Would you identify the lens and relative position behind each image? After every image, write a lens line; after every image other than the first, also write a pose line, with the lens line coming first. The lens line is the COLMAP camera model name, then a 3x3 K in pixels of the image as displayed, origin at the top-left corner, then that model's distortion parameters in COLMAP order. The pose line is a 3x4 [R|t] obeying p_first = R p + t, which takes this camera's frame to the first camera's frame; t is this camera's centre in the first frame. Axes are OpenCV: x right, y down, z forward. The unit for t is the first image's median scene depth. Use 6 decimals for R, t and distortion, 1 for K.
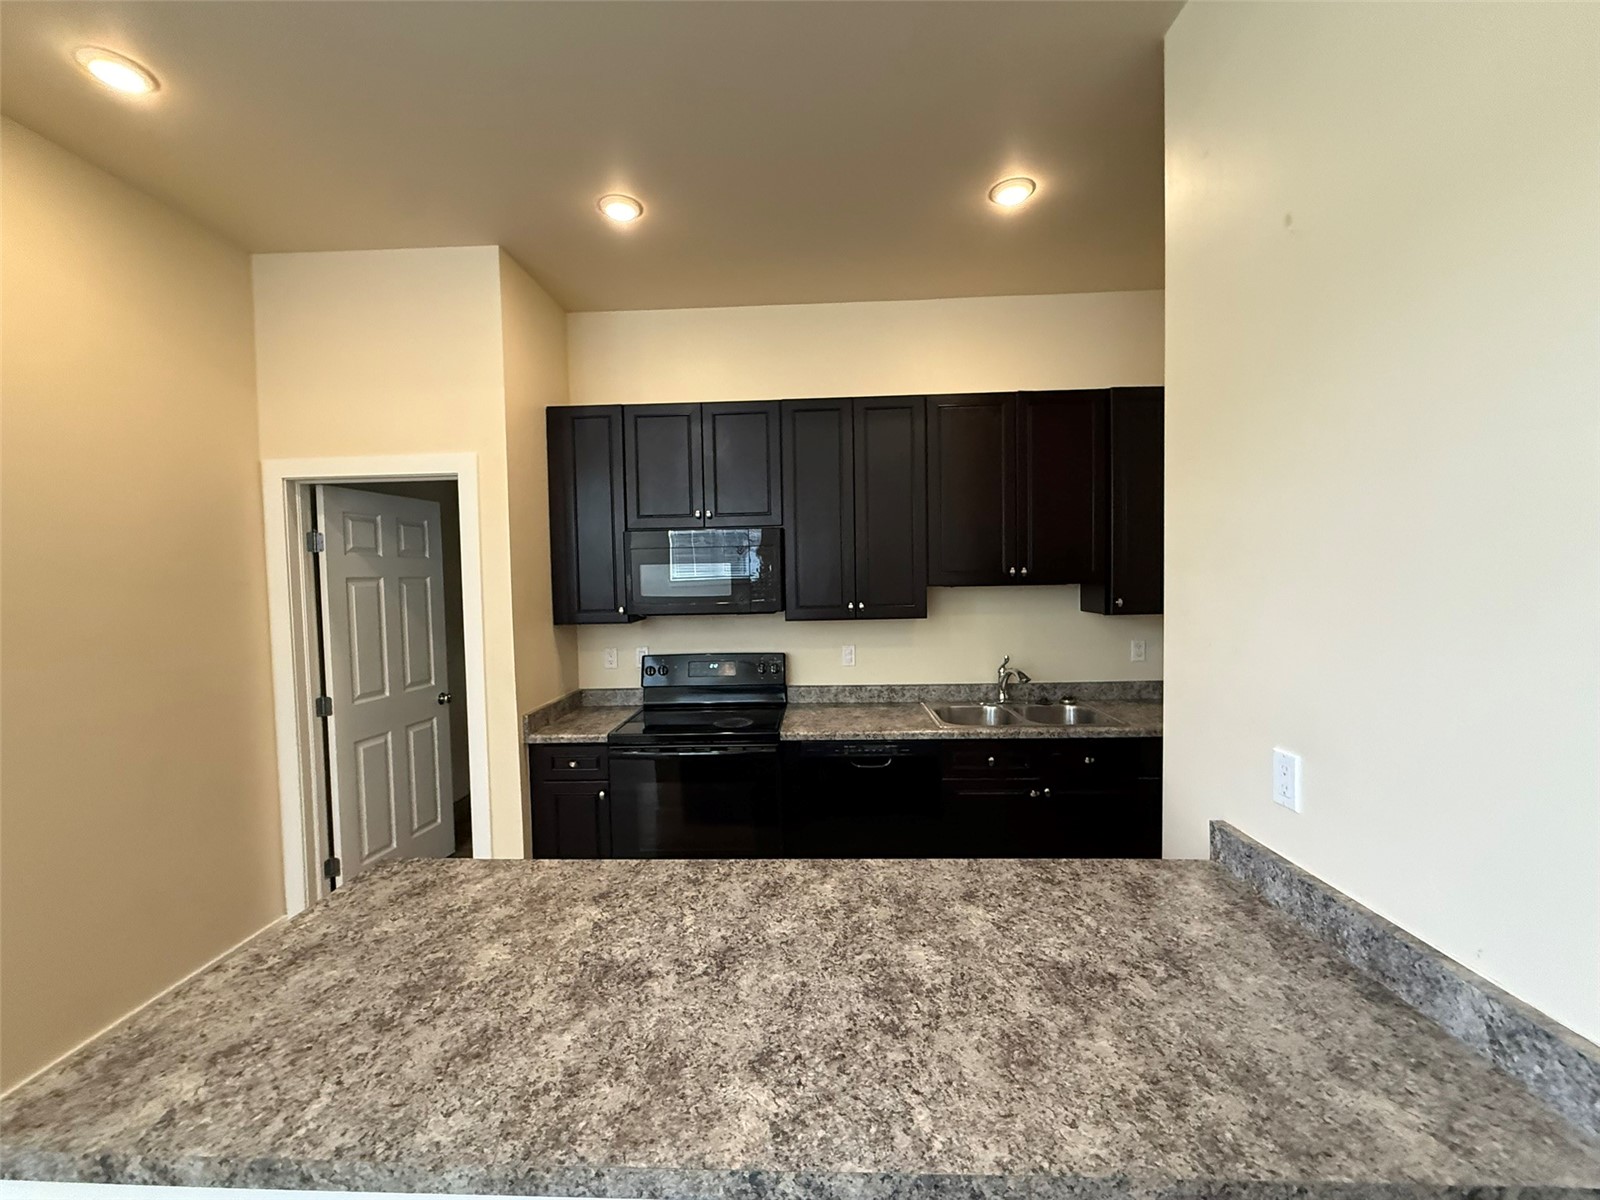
lens RADIAL K [[637.0, 0, 793.0], [0, 637.0, 609.0], [0, 0, 1]] dist [-0.001539, 0.000058]
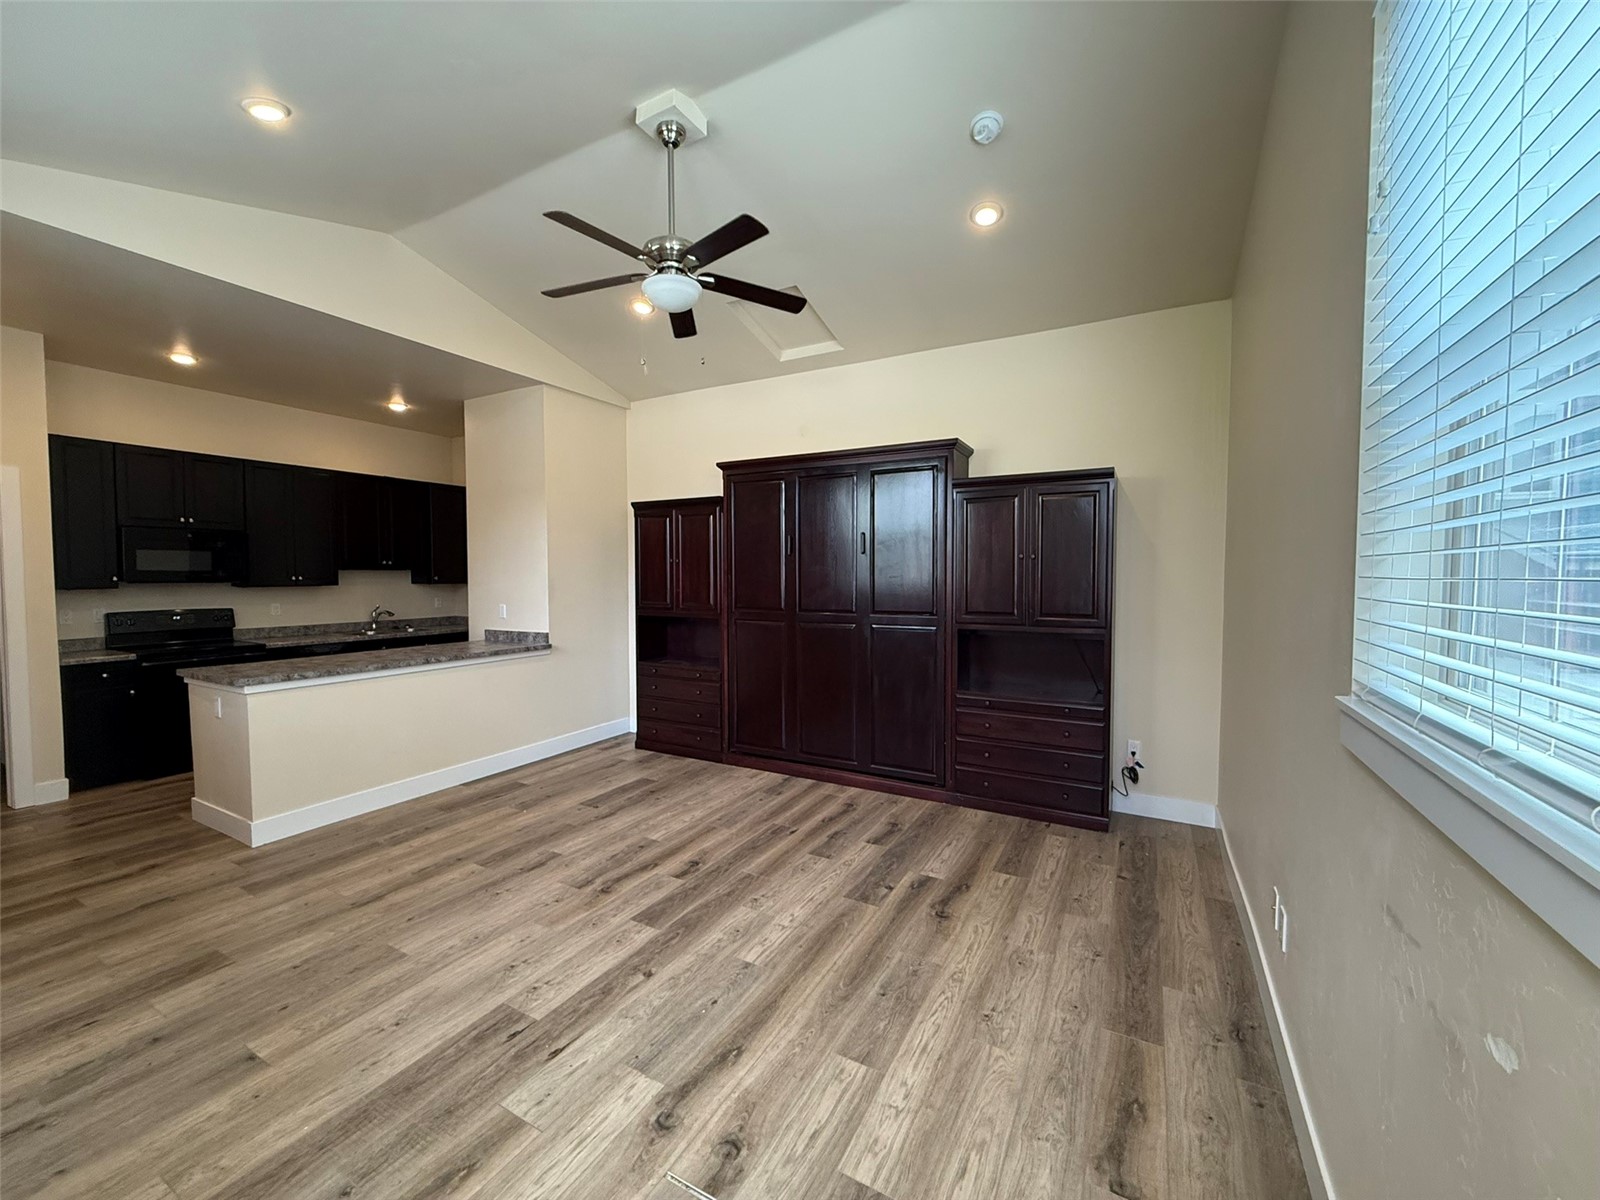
lens RADIAL K [[637.0, 0, 791.6], [0, 637.0, 594.5], [0, 0, 1]] dist [-0.001539, 0.000058]
pose [[0.455450, -0.005864, 0.890242, -1.147541], [0.037796, 0.999204, -0.012755, 0.154724], [-0.889458, 0.039457, 0.455310, -1.431954]]
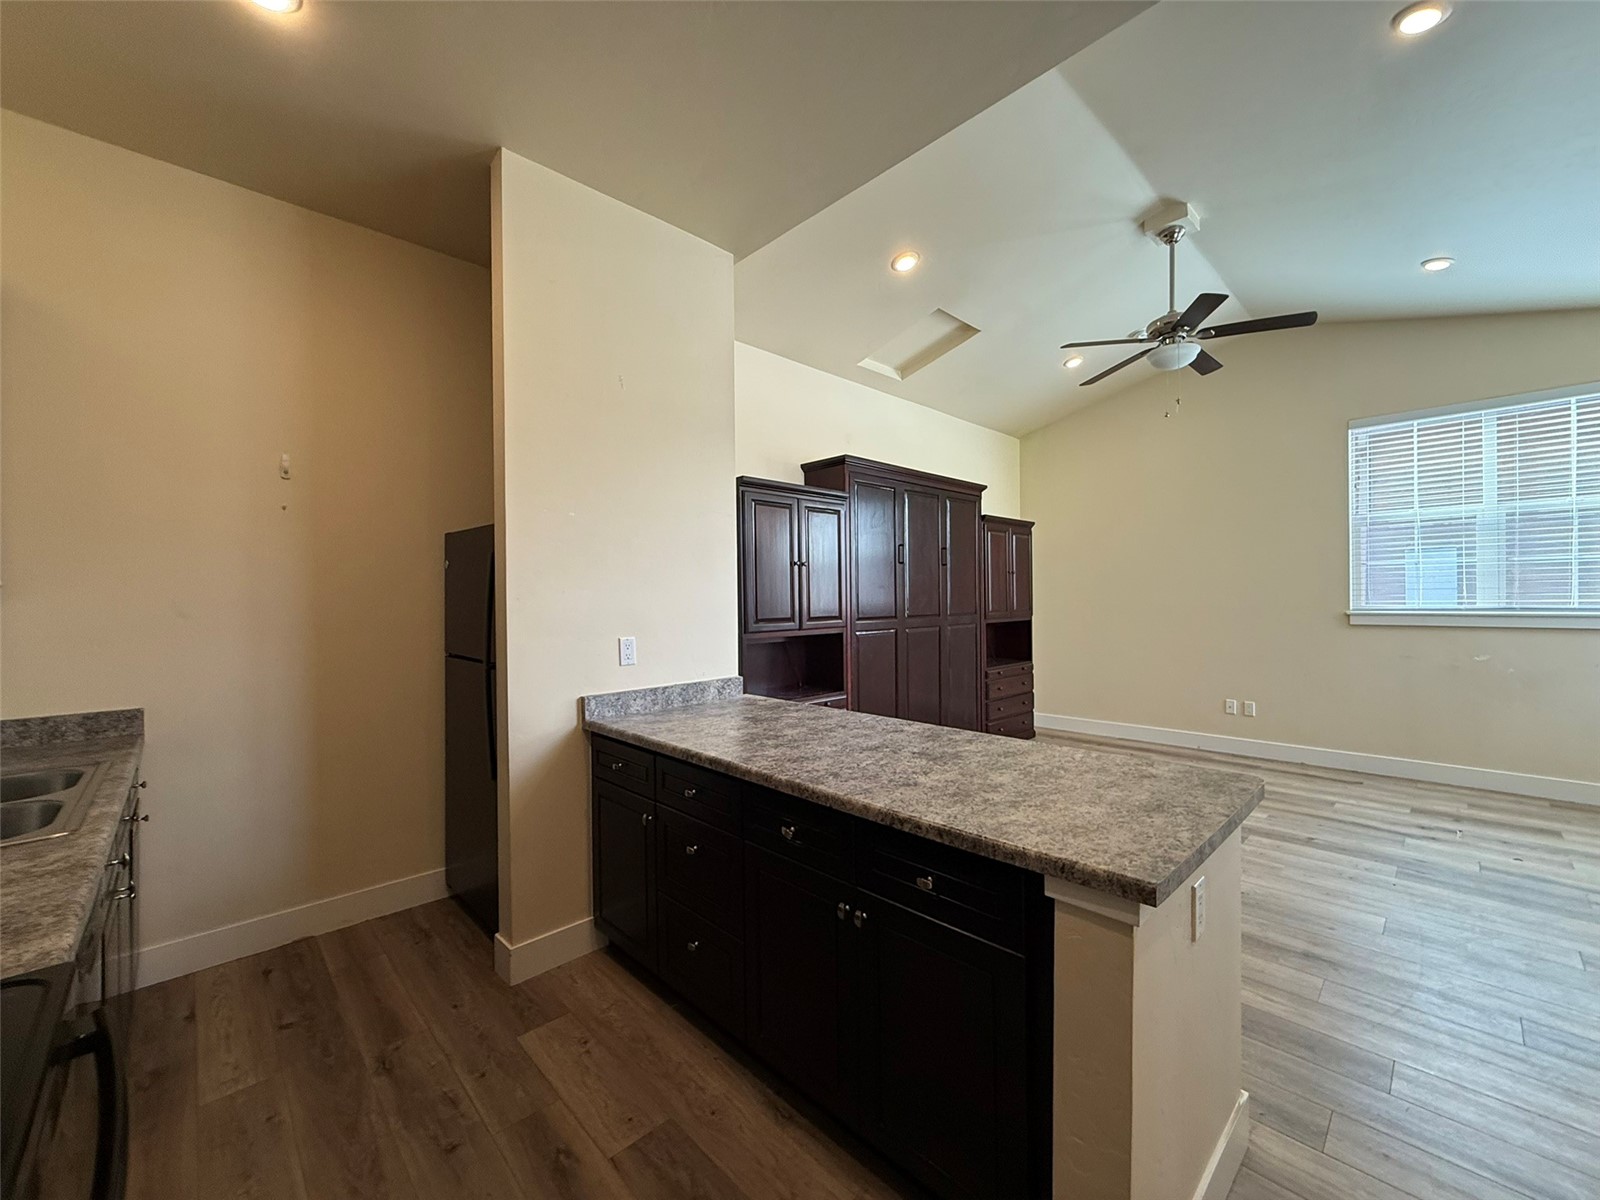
lens RADIAL K [[637.0, 0, 788.3], [0, 637.0, 602.4], [0, 0, 1]] dist [-0.001539, 0.000058]
pose [[-0.714035, 0.023472, 0.699717, -0.553463], [0.064304, 0.997412, 0.032161, 0.042769], [-0.697151, 0.067958, -0.713696, 1.129083]]
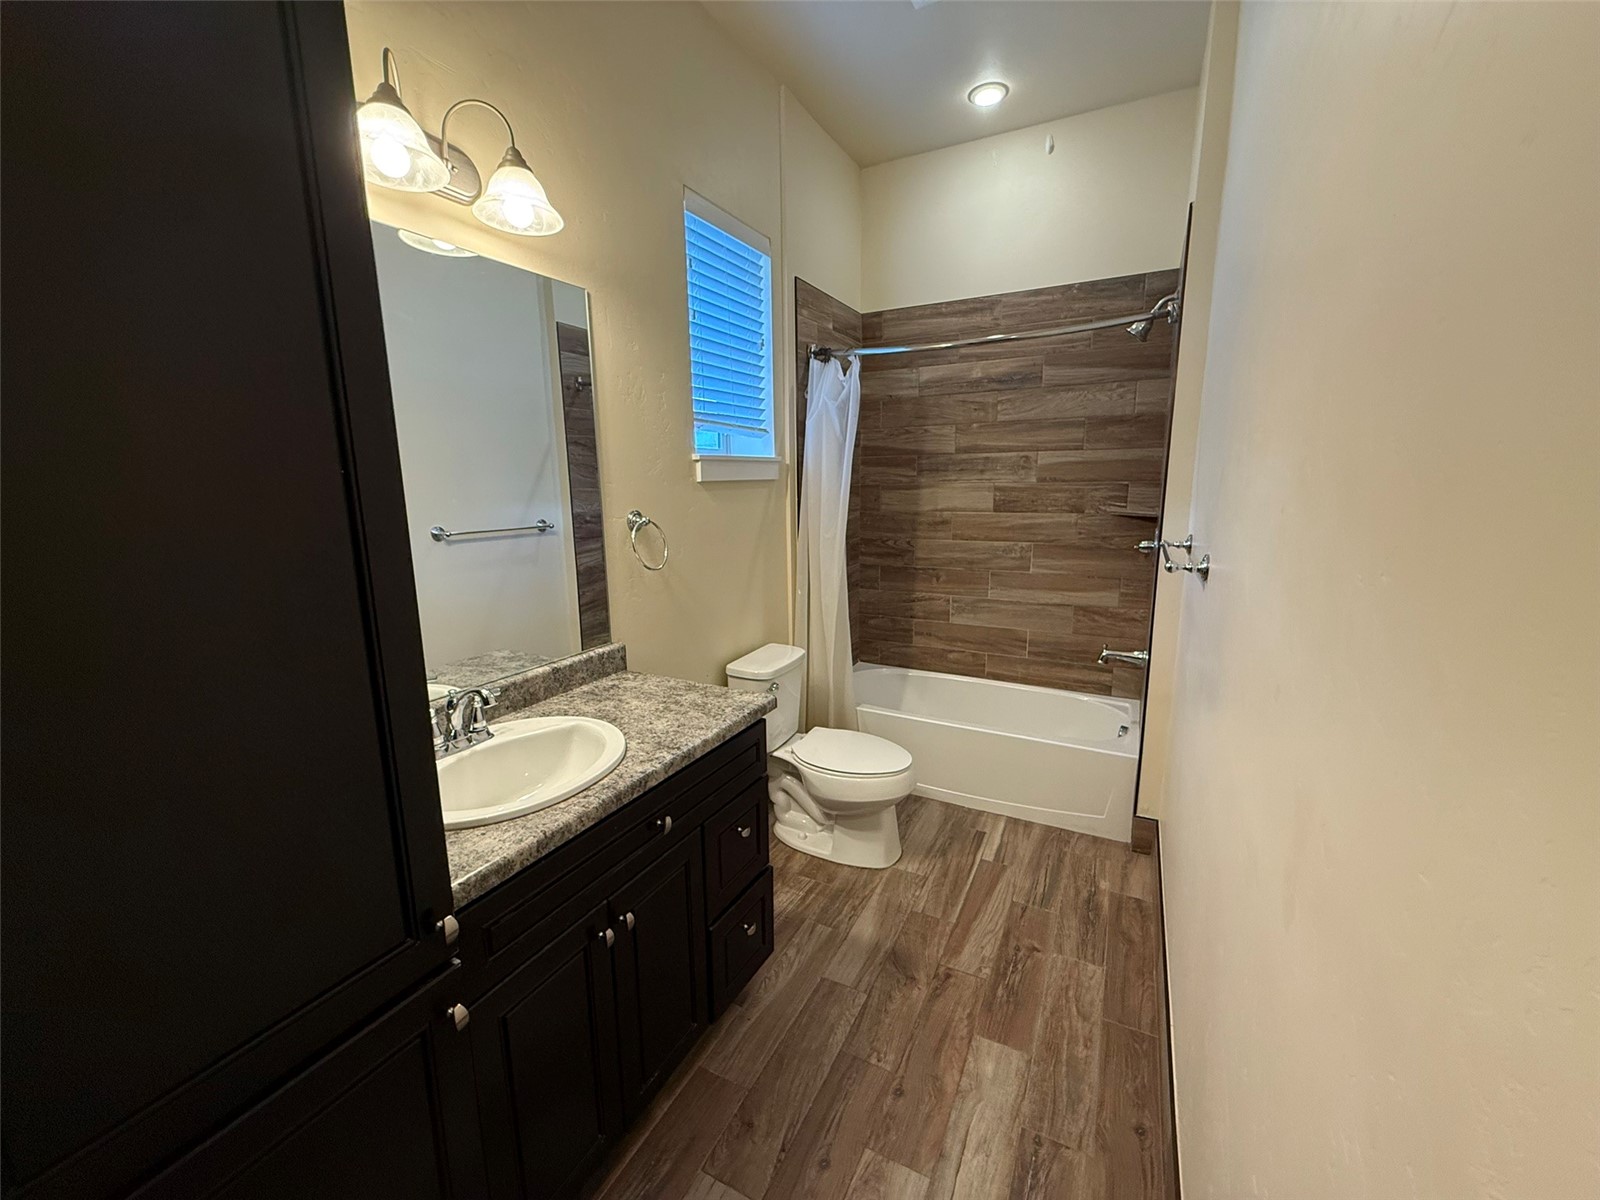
lens RADIAL K [[637.0, 0, 800.2], [0, 637.0, 599.0], [0, 0, 1]] dist [-0.001539, 0.000058]
pose [[0.438706, -0.154745, 0.885207, -0.828395], [0.066459, 0.987951, 0.139769, 0.061428], [-0.896170, -0.002487, 0.443704, 0.123302]]
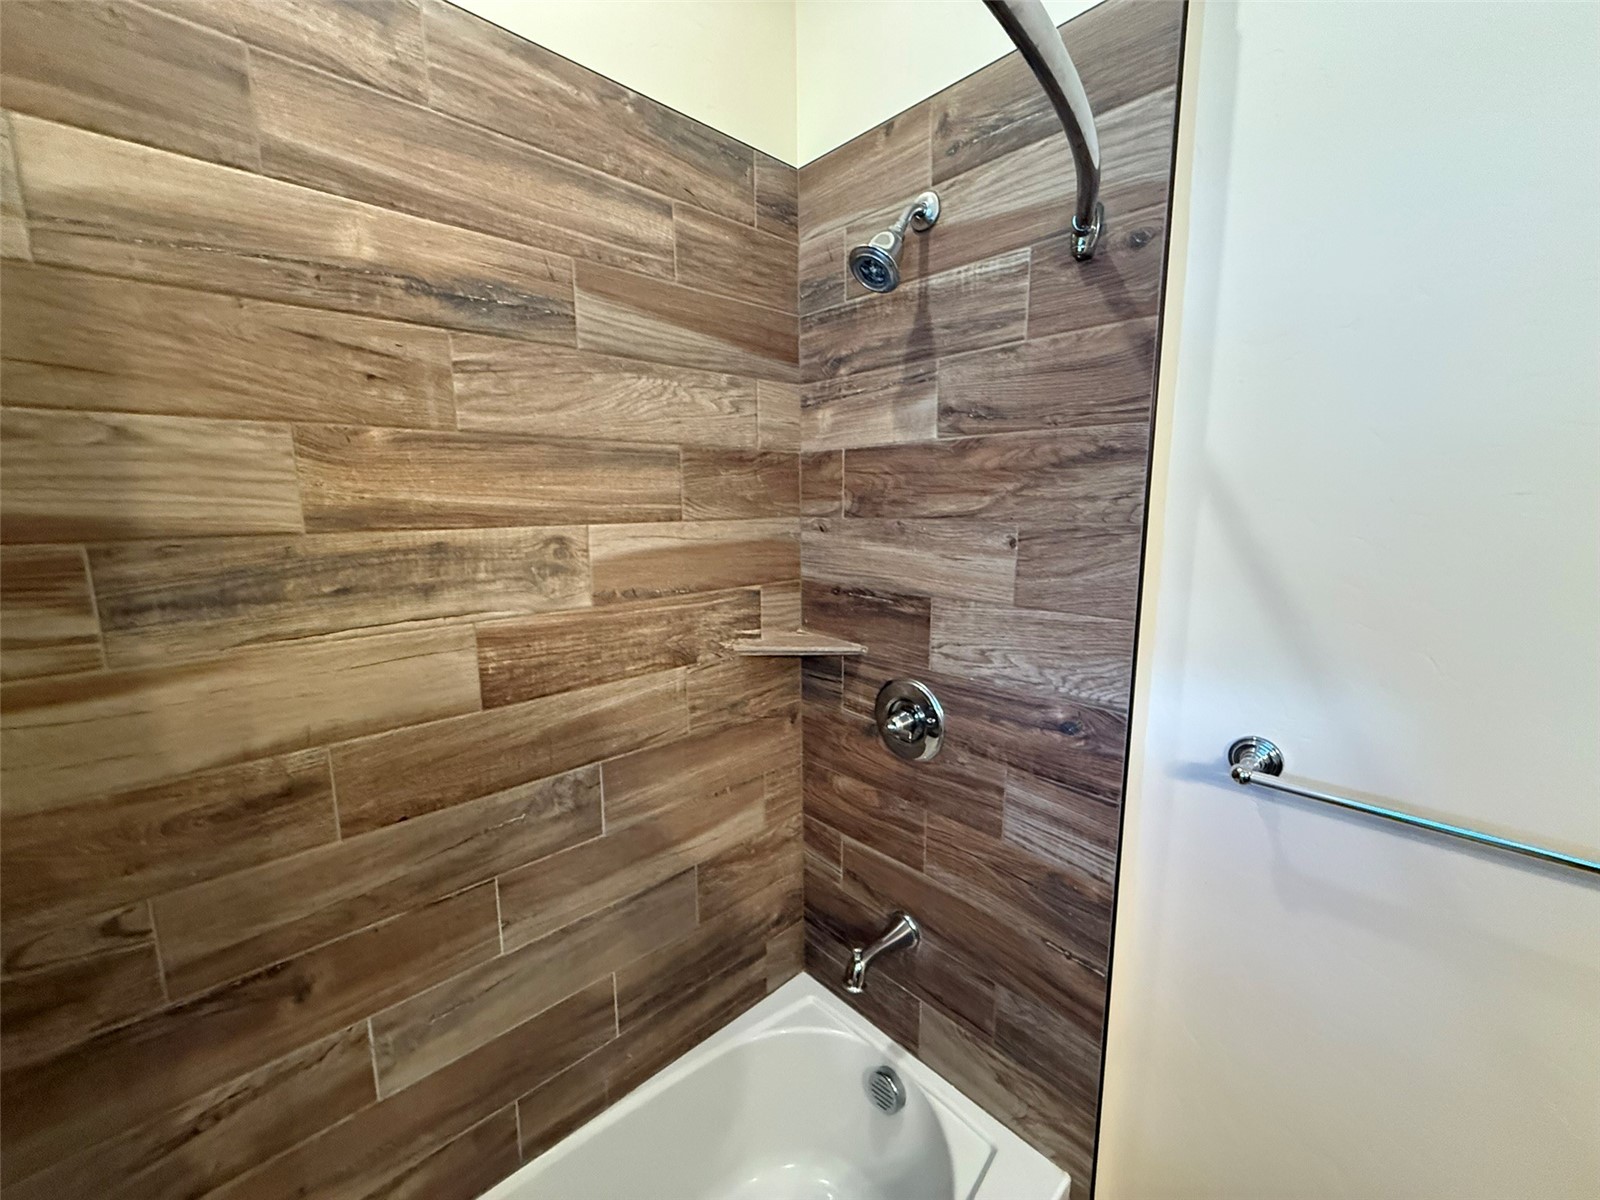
lens RADIAL K [[637.0, 0, 788.9], [0, 637.0, 606.7], [0, 0, 1]] dist [-0.001539, 0.000058]
pose [[-0.712032, -0.083648, 0.697147, 0.127537], [0.074971, 0.978145, 0.193936, -0.042161], [-0.698133, 0.190355, -0.690199, 0.496788]]
